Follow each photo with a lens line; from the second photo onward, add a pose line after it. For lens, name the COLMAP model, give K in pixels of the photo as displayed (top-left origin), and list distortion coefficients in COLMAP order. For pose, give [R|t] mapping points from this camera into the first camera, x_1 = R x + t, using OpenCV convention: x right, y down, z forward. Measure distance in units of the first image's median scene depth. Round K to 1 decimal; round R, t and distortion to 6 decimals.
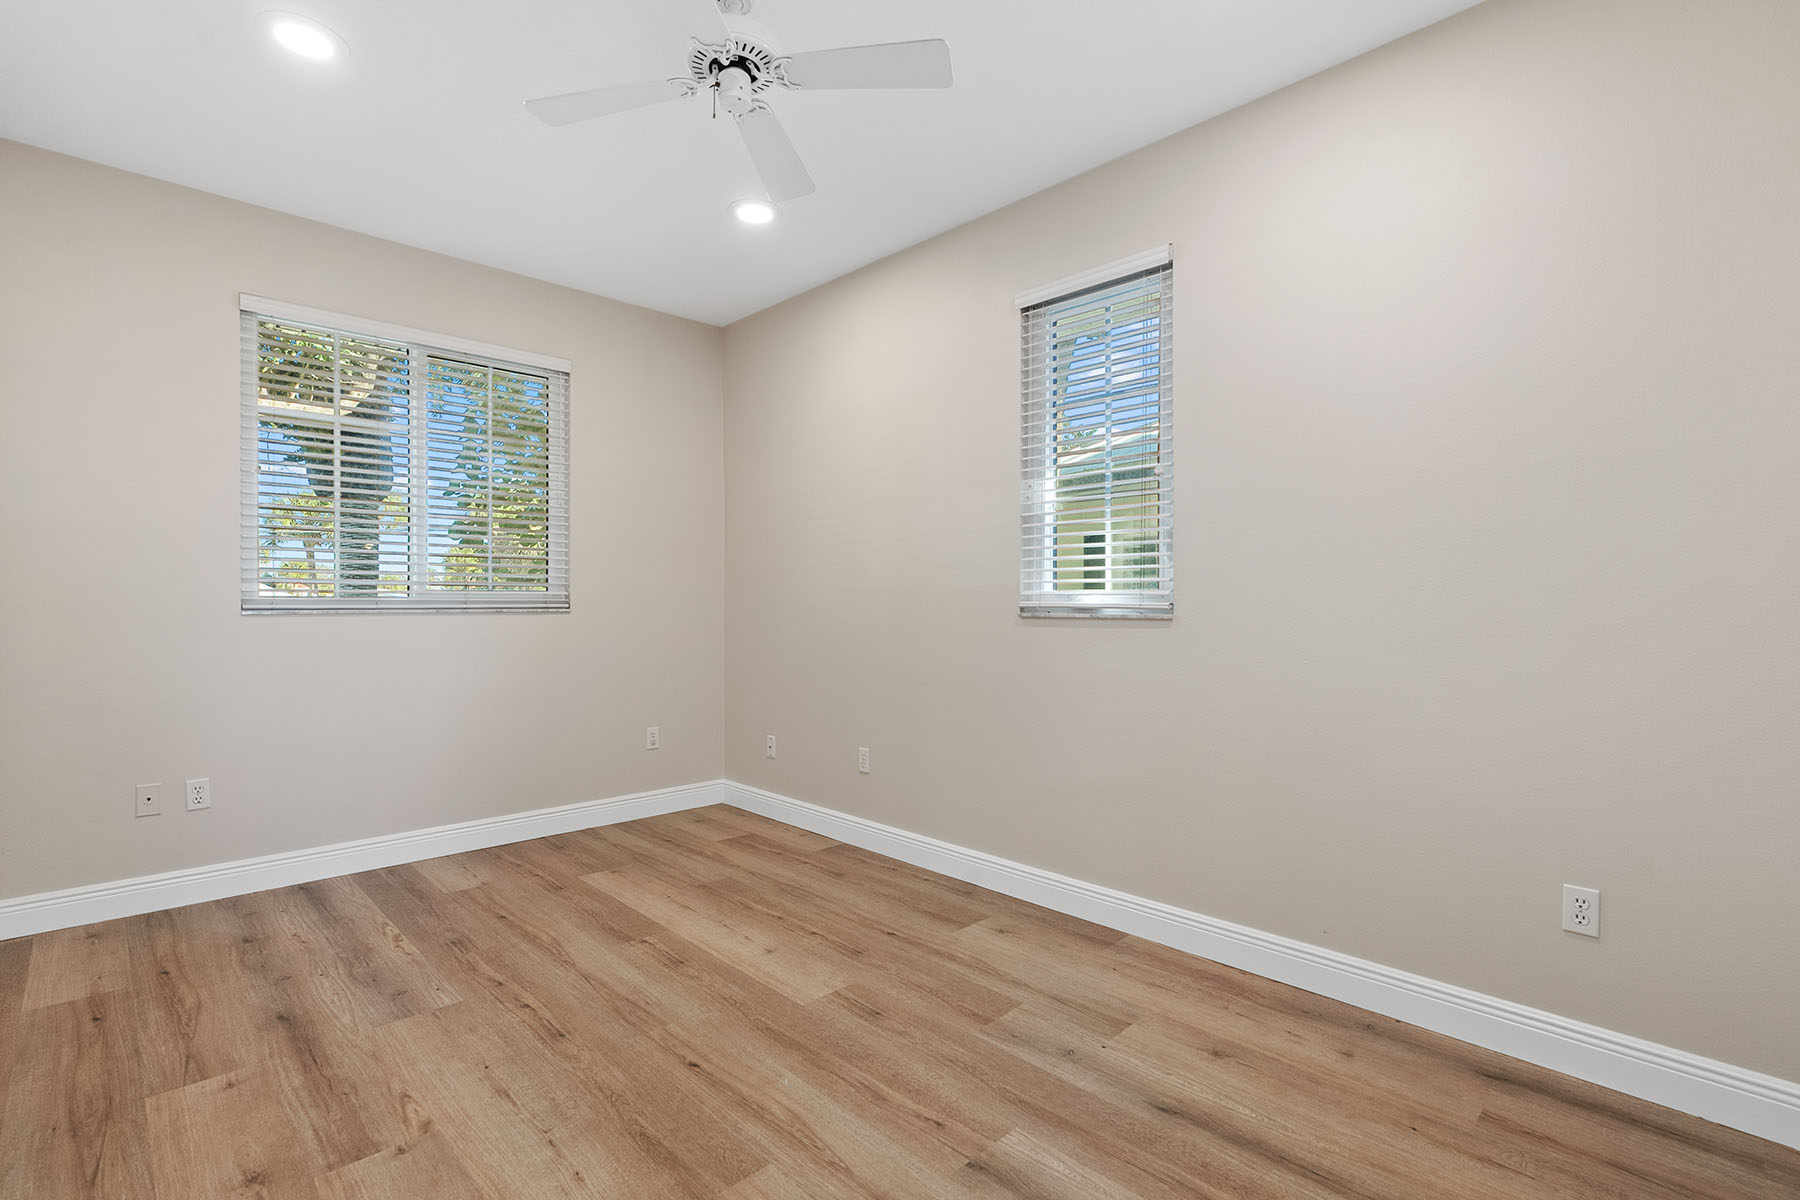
lens RADIAL K [[828.8, 0, 887.6], [0, 828.8, 602.0], [0, 0, 1]] dist [0.002604, -0.000033]
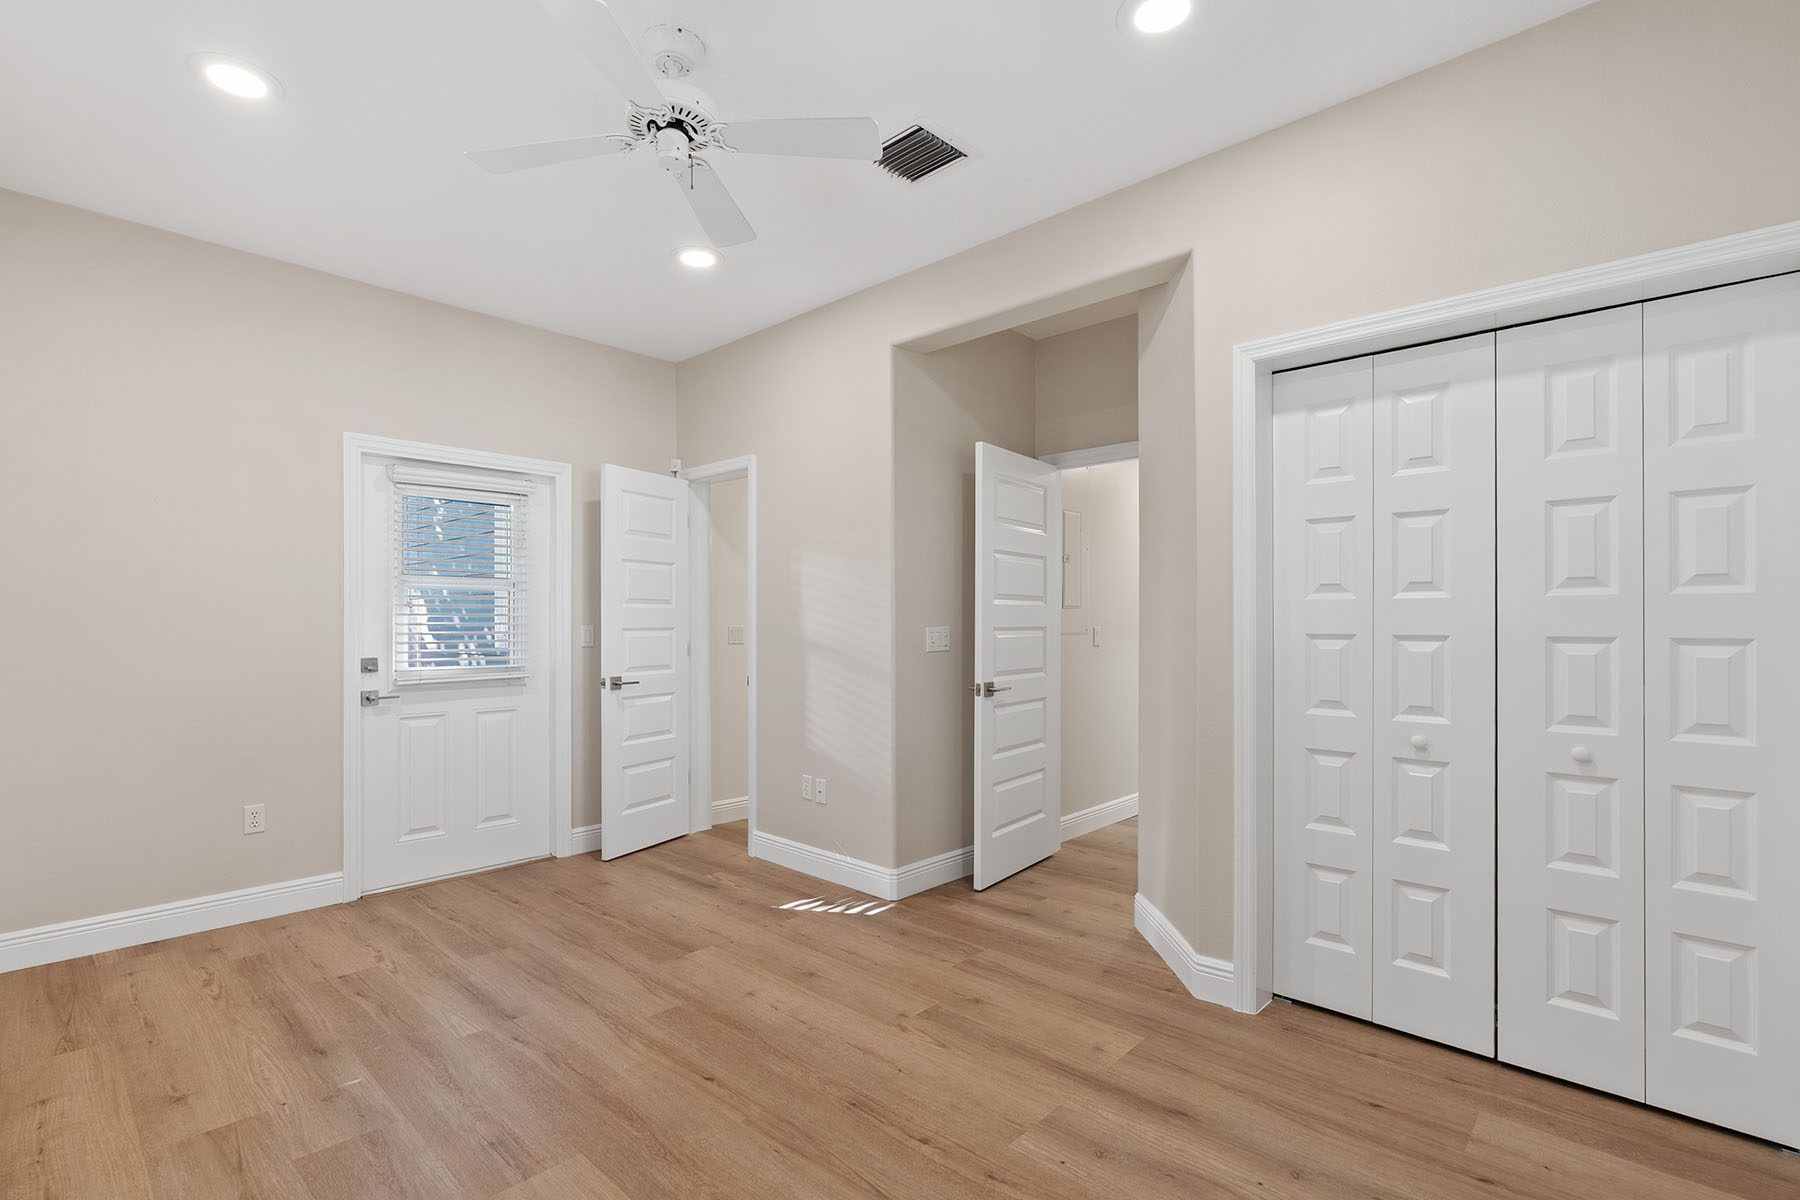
lens RADIAL K [[828.8, 0, 887.6], [0, 828.8, 602.0], [0, 0, 1]] dist [0.002604, -0.000033]
pose [[-0.998860, -0.003554, -0.047610, -0.409872], [-0.002404, 0.999704, -0.024198, -0.029827], [0.047681, -0.024056, -0.998573, 2.090724]]
